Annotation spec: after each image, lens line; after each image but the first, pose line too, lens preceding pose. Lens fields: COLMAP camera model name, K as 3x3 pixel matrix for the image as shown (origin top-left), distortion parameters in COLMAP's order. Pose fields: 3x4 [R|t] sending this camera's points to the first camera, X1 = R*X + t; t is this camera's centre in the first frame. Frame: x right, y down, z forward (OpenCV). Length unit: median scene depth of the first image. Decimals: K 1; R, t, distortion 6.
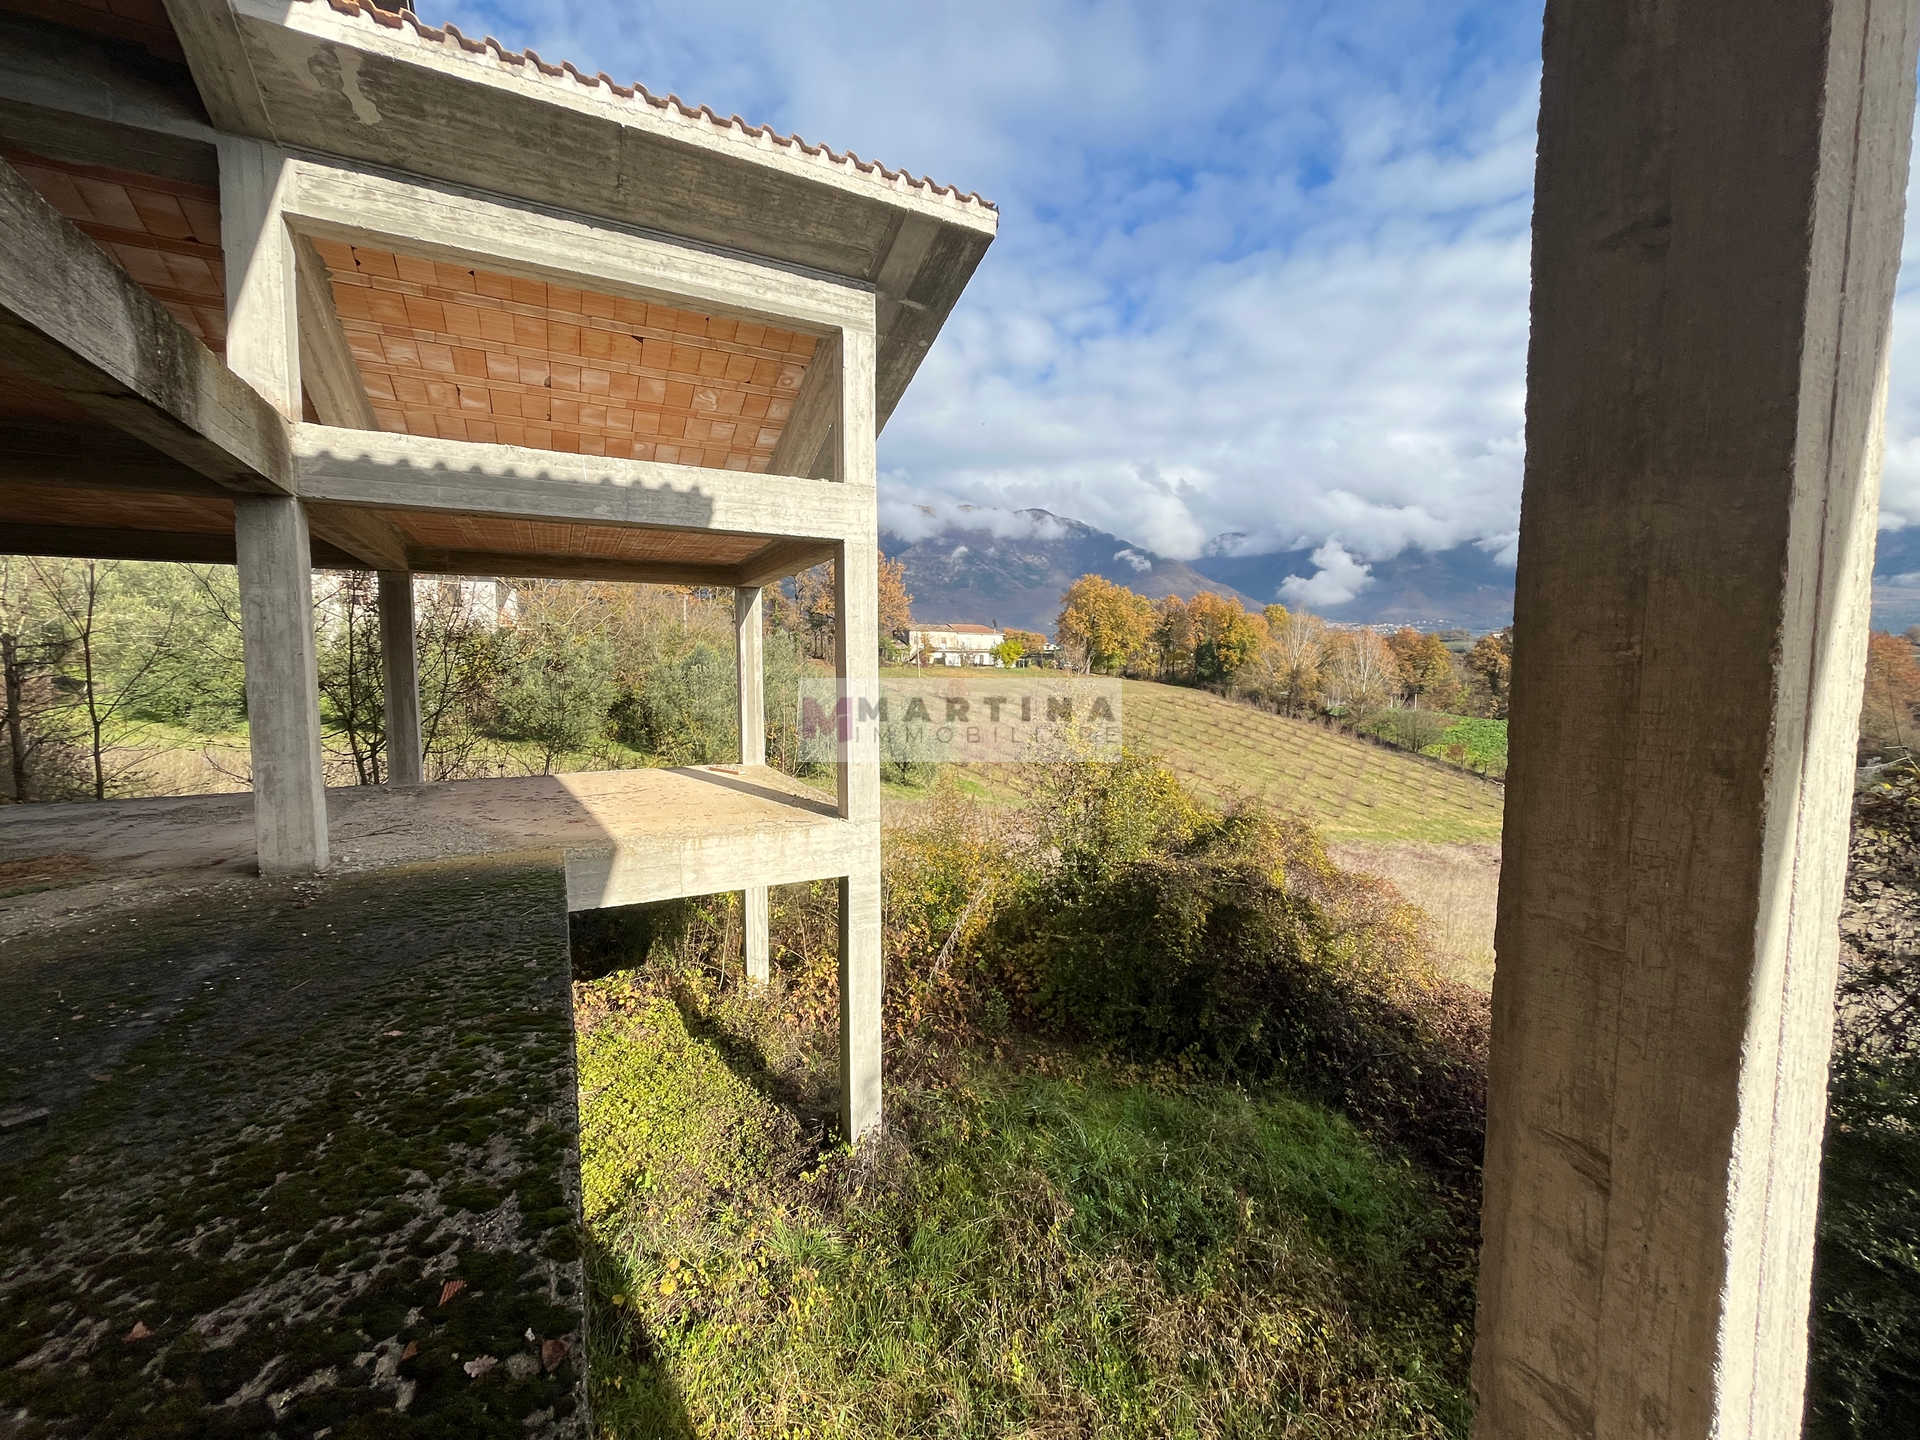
lens RADIAL K [[772.9, 0, 963.6], [0, 772.9, 722.0], [0, 0, 1]] dist [-0.003820, -0.000371]
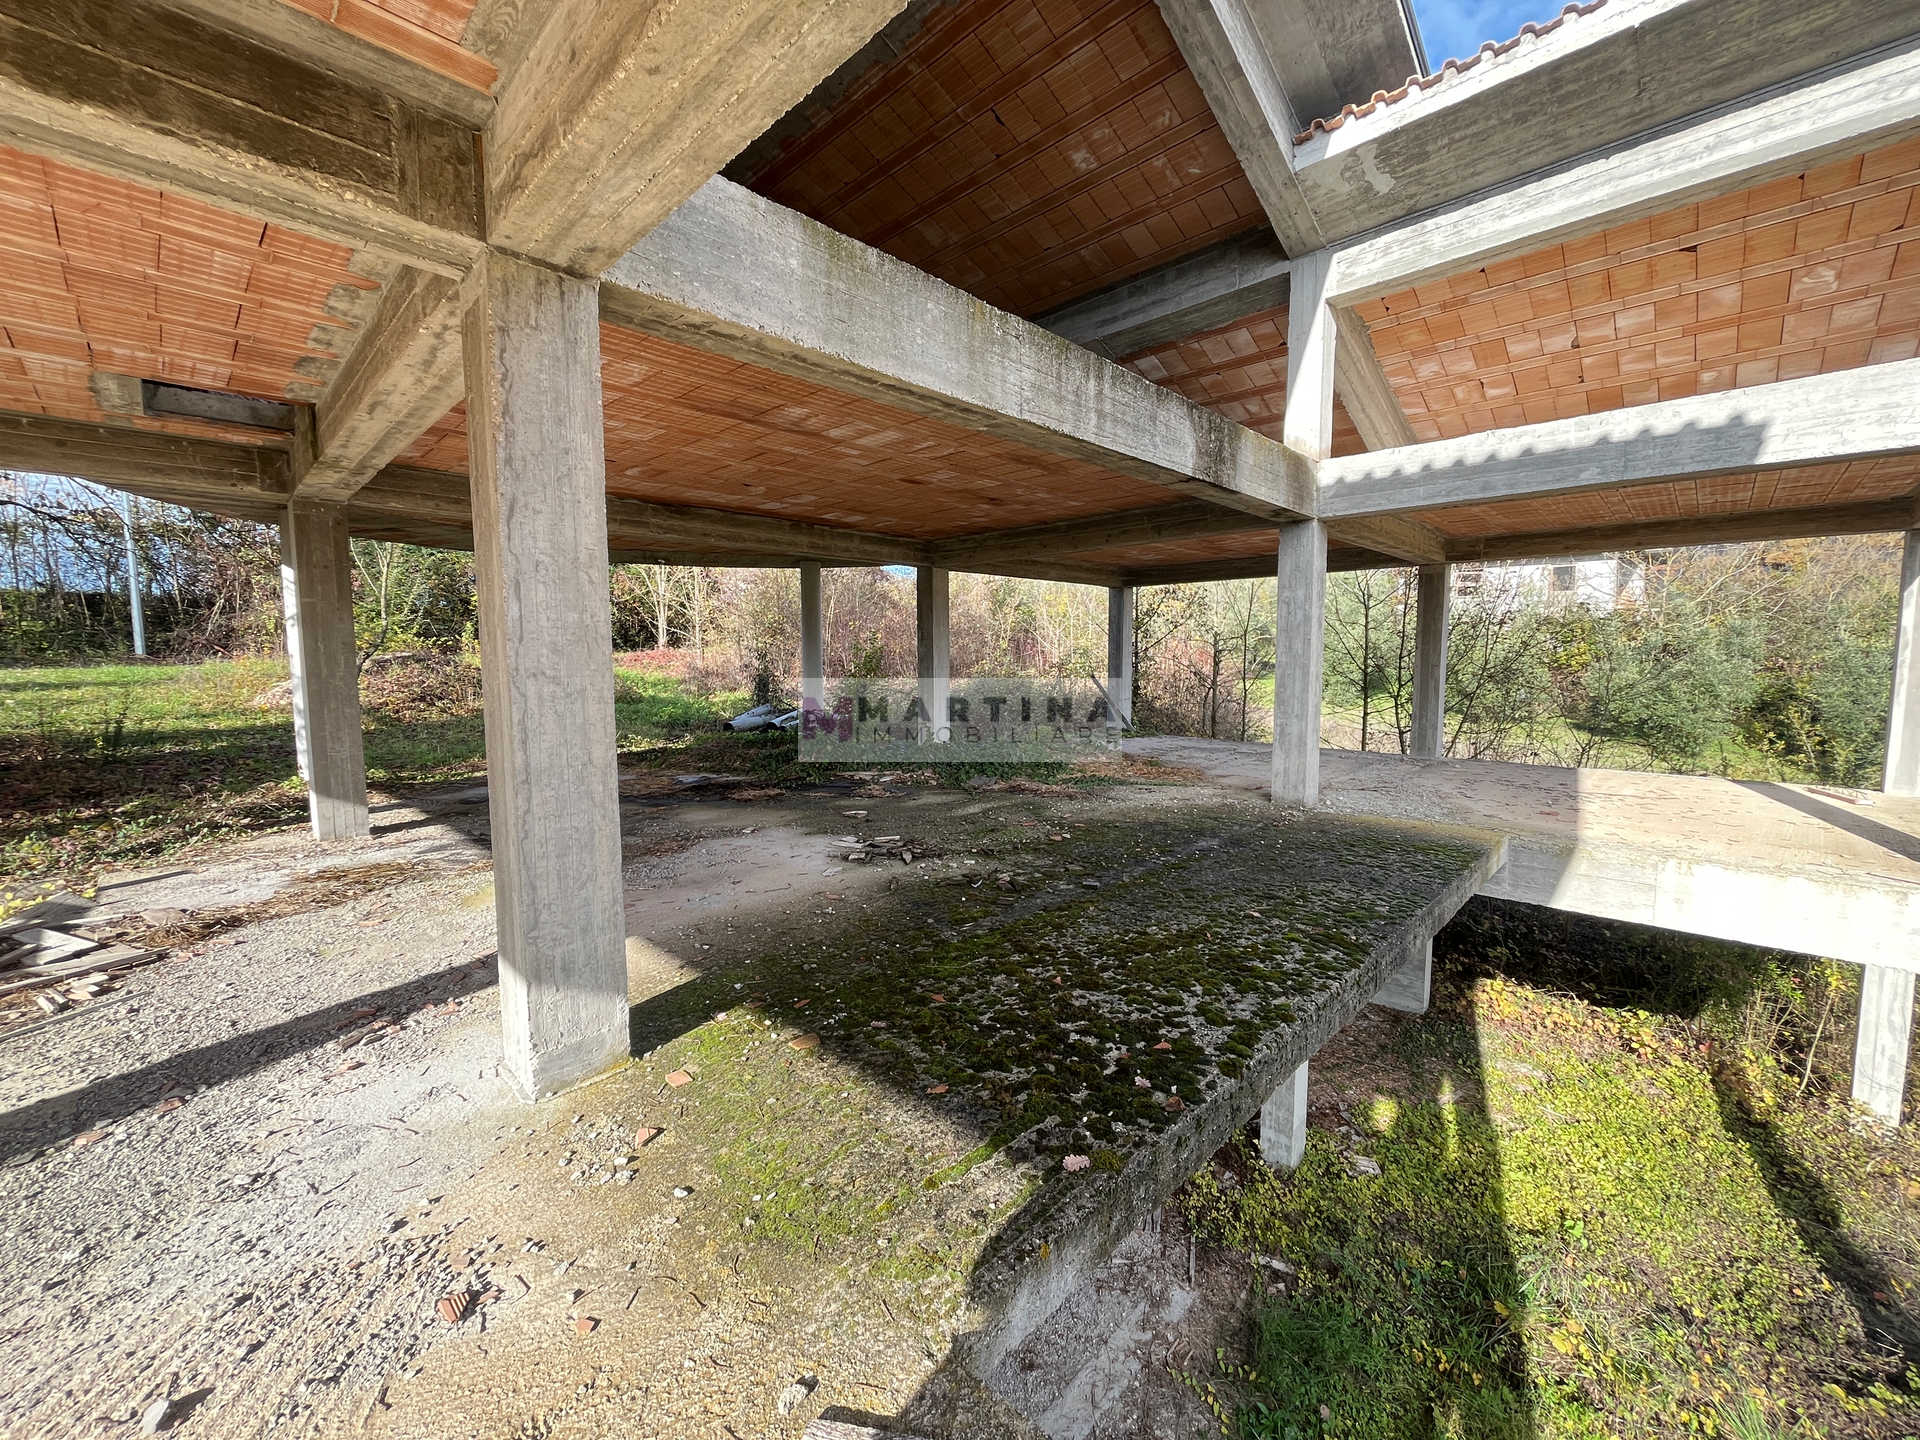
lens RADIAL K [[771.3, 0, 963.2], [0, 771.3, 722.2], [0, 0, 1]] dist [-0.001268, -0.000189]
pose [[0.309822, 0.081562, -0.947290, 0.169983], [-0.066328, 0.995741, 0.064040, 0.005560], [0.948478, 0.042991, 0.313912, 0.029492]]
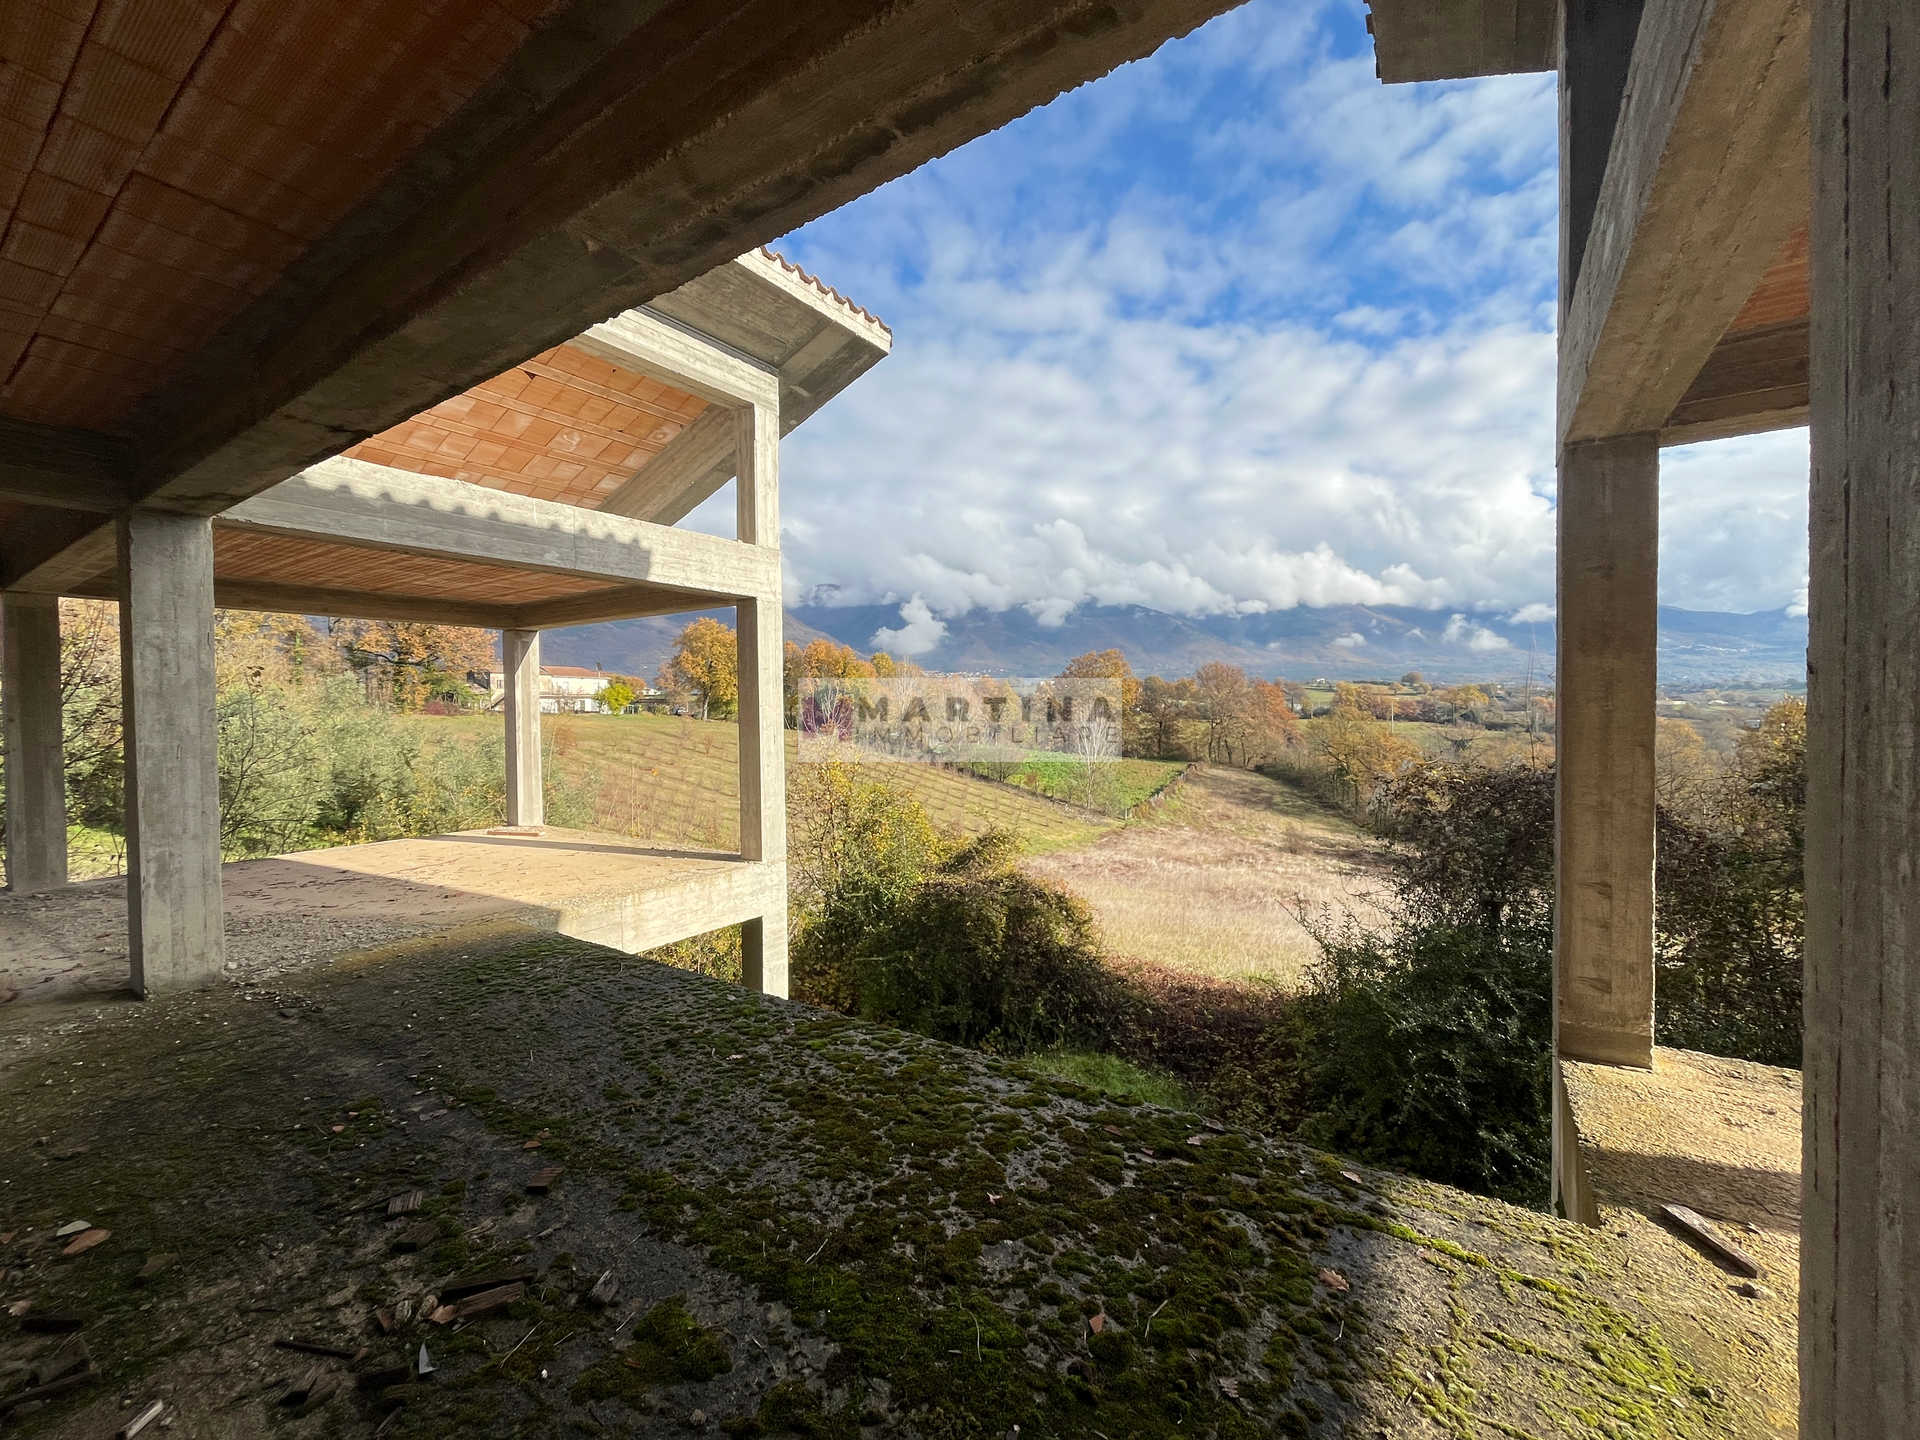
lens RADIAL K [[772.9, 0, 963.6], [0, 772.9, 722.0], [0, 0, 1]] dist [-0.003820, -0.000371]
pose [[0.876299, -0.017568, 0.481447, -0.449848], [0.045351, 0.997905, -0.046132, -0.001919], [-0.479628, 0.062260, 0.875261, -0.065669]]
